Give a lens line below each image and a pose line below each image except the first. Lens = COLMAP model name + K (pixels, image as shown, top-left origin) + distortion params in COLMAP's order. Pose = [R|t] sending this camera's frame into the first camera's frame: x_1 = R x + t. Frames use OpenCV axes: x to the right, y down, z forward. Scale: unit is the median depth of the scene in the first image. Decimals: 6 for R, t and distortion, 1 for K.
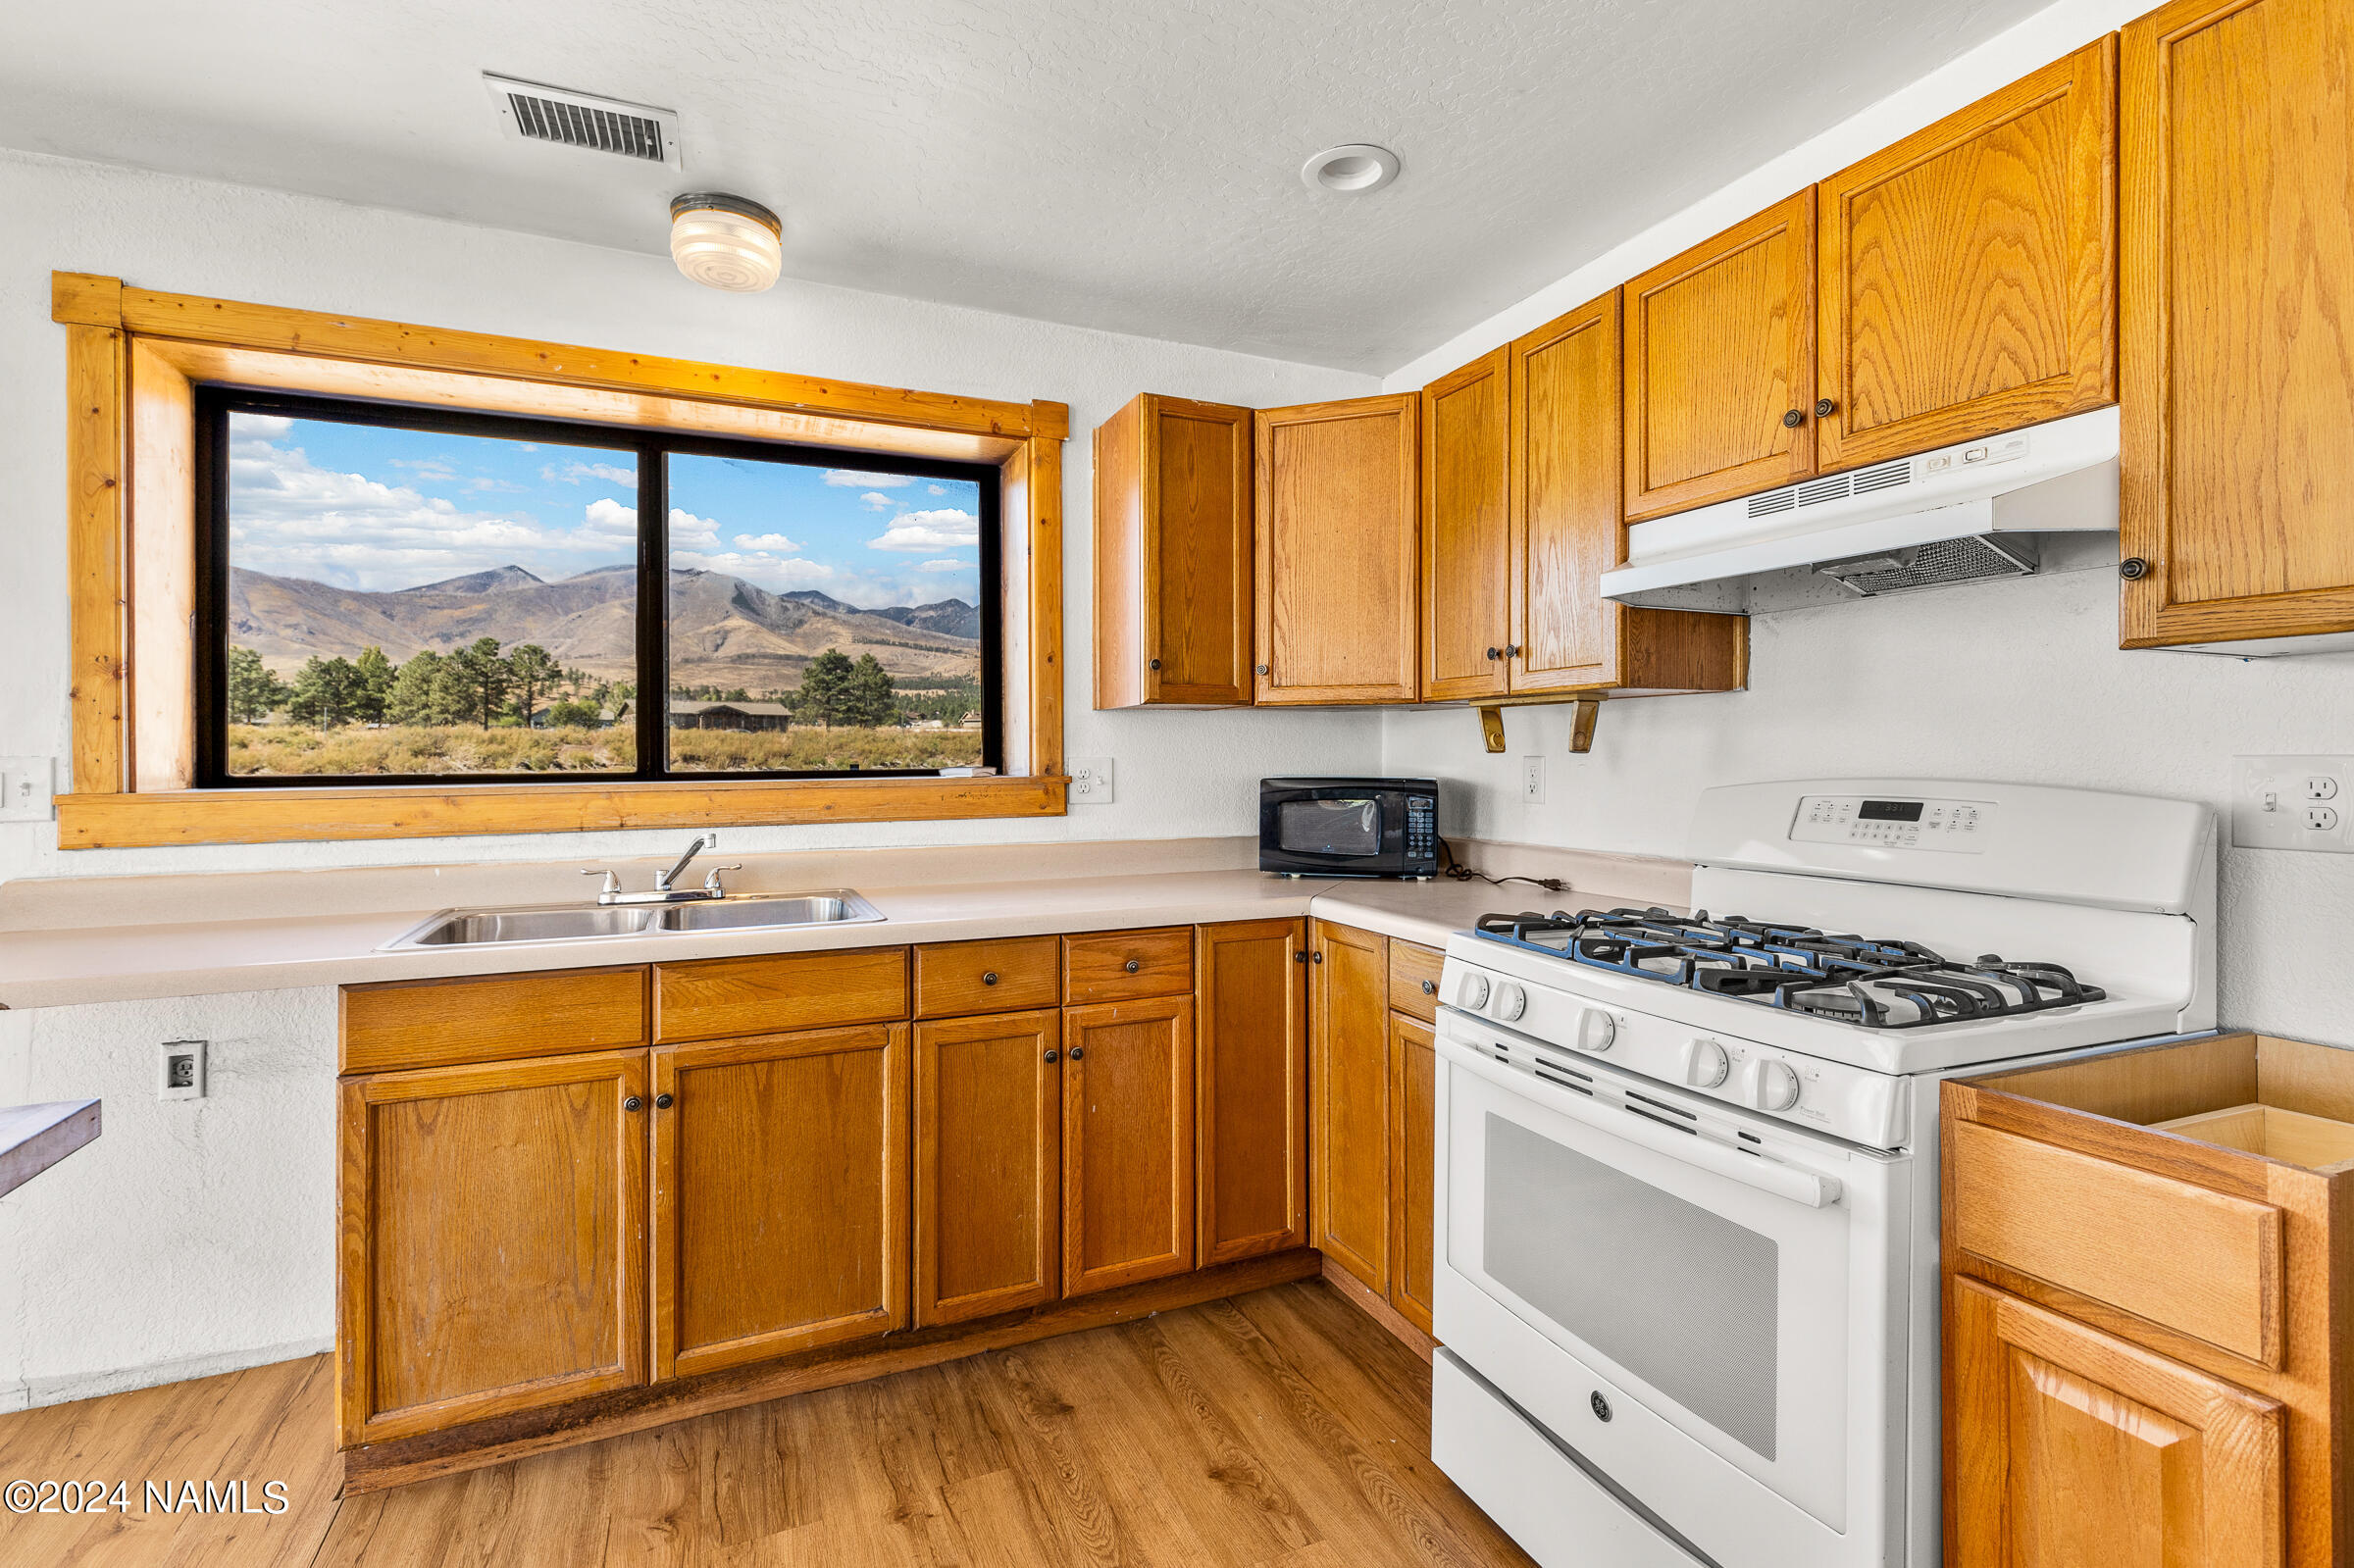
lens RADIAL K [[1048.6, 0, 1173.7], [0, 1048.6, 753.4], [0, 0, 1]] dist [-0.003274, 0.002276]
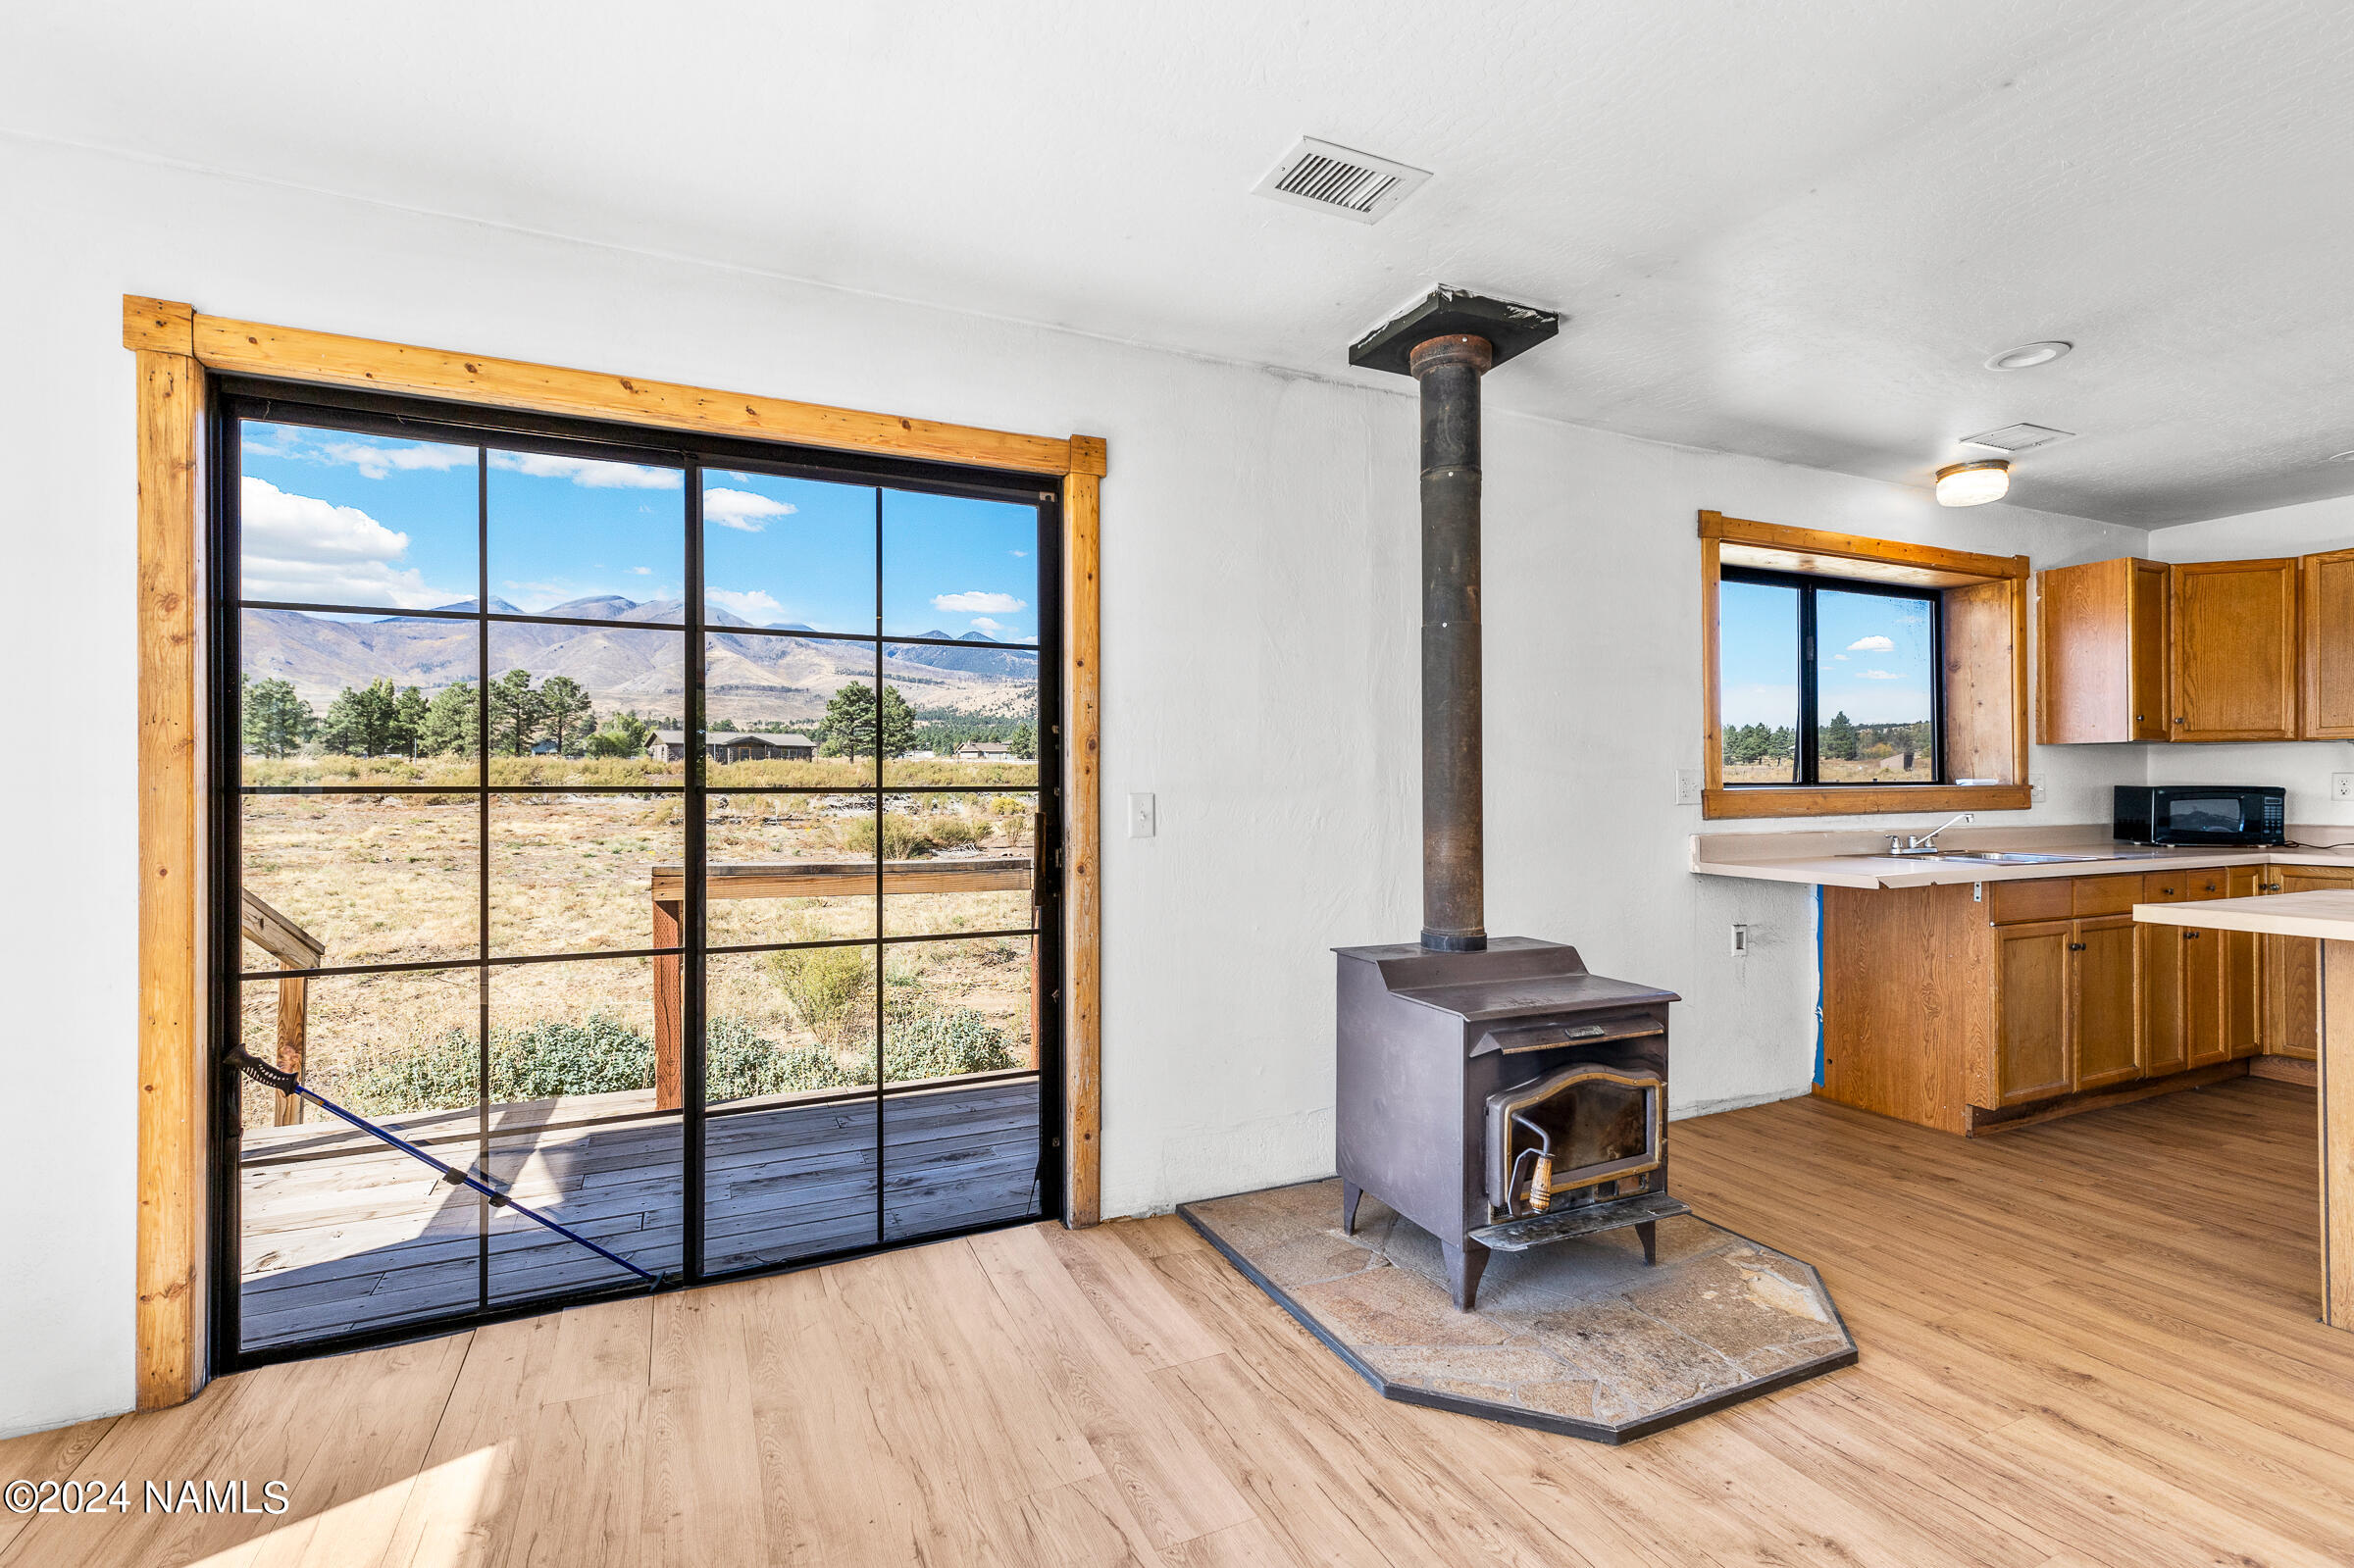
lens RADIAL K [[1048.6, 0, 1163.1], [0, 1048.6, 783.0], [0, 0, 1]] dist [-0.003274, 0.002276]
pose [[0.999966, 0.000680, 0.008168, -1.526407], [-0.000666, 0.999998, -0.001767, 0.023300], [-0.008169, 0.001761, 0.999965, -0.644875]]
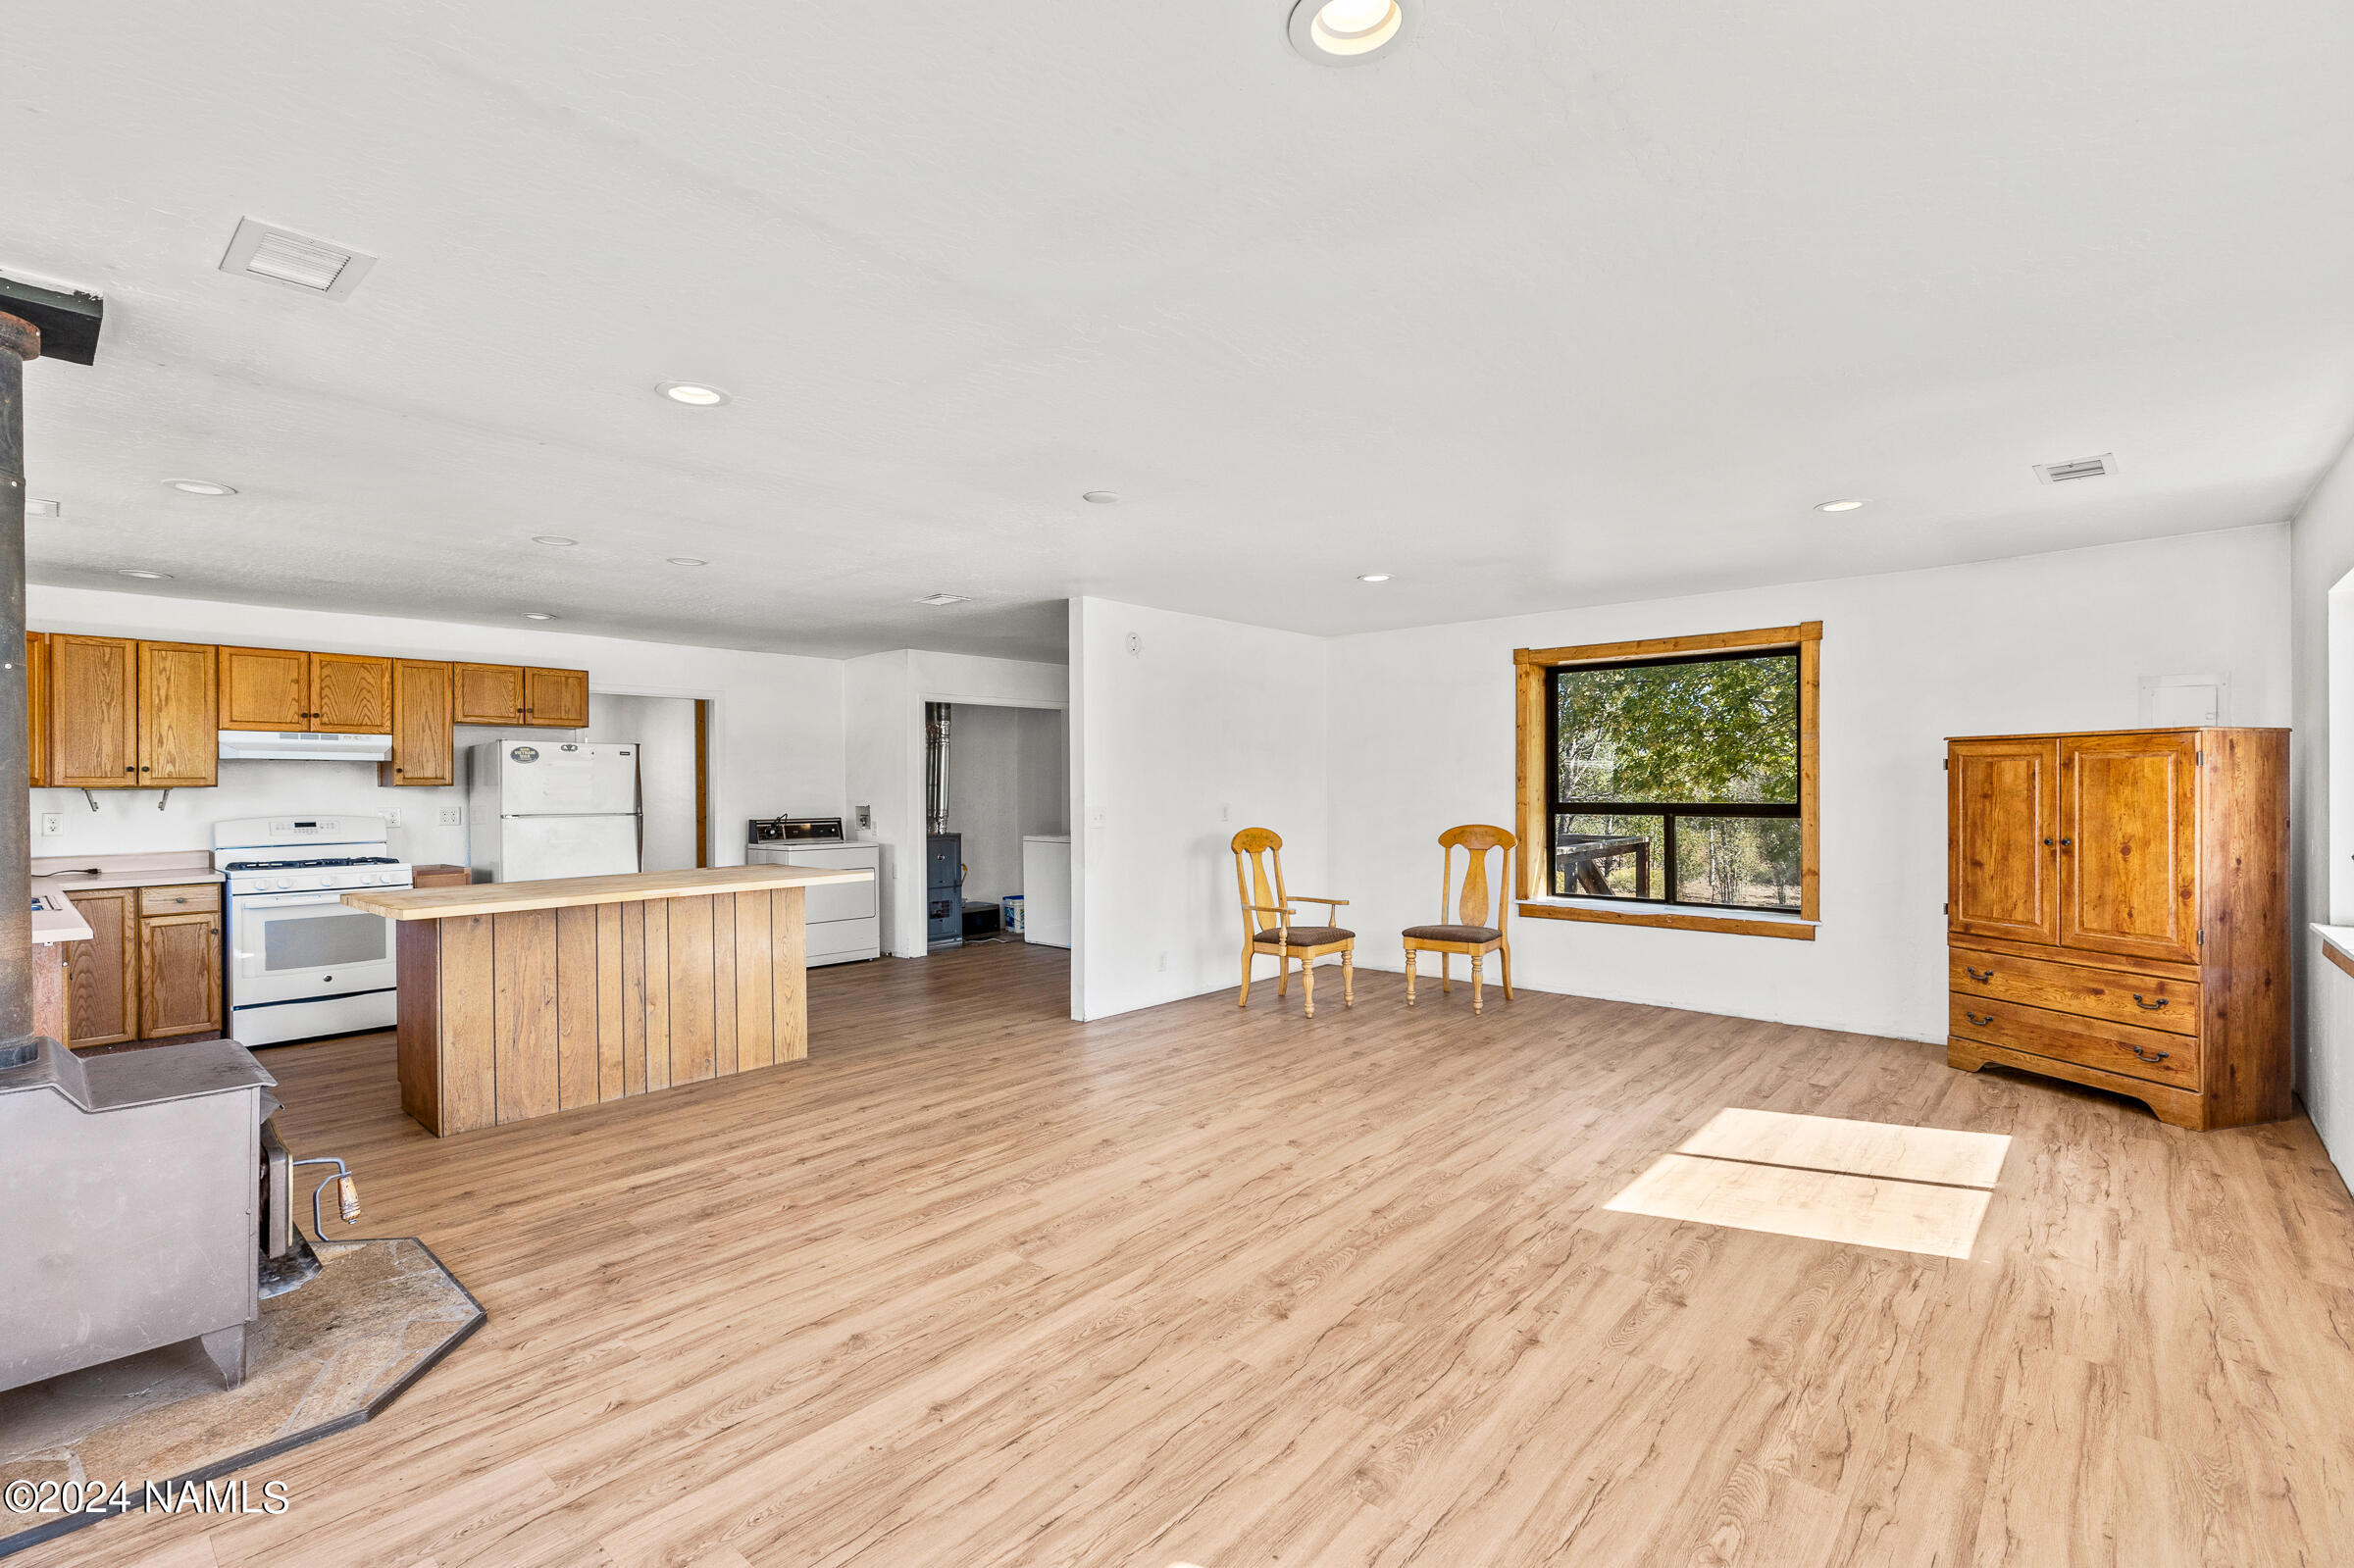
lens RADIAL K [[1048.6, 0, 1171.8], [0, 1048.6, 786.2], [0, 0, 1]] dist [-0.003274, 0.002276]
pose [[-0.413603, 0.009445, 0.910408, -2.355324], [0.009695, 0.999935, -0.005969, -0.017063], [-0.910406, 0.006358, -0.413667, -0.129419]]
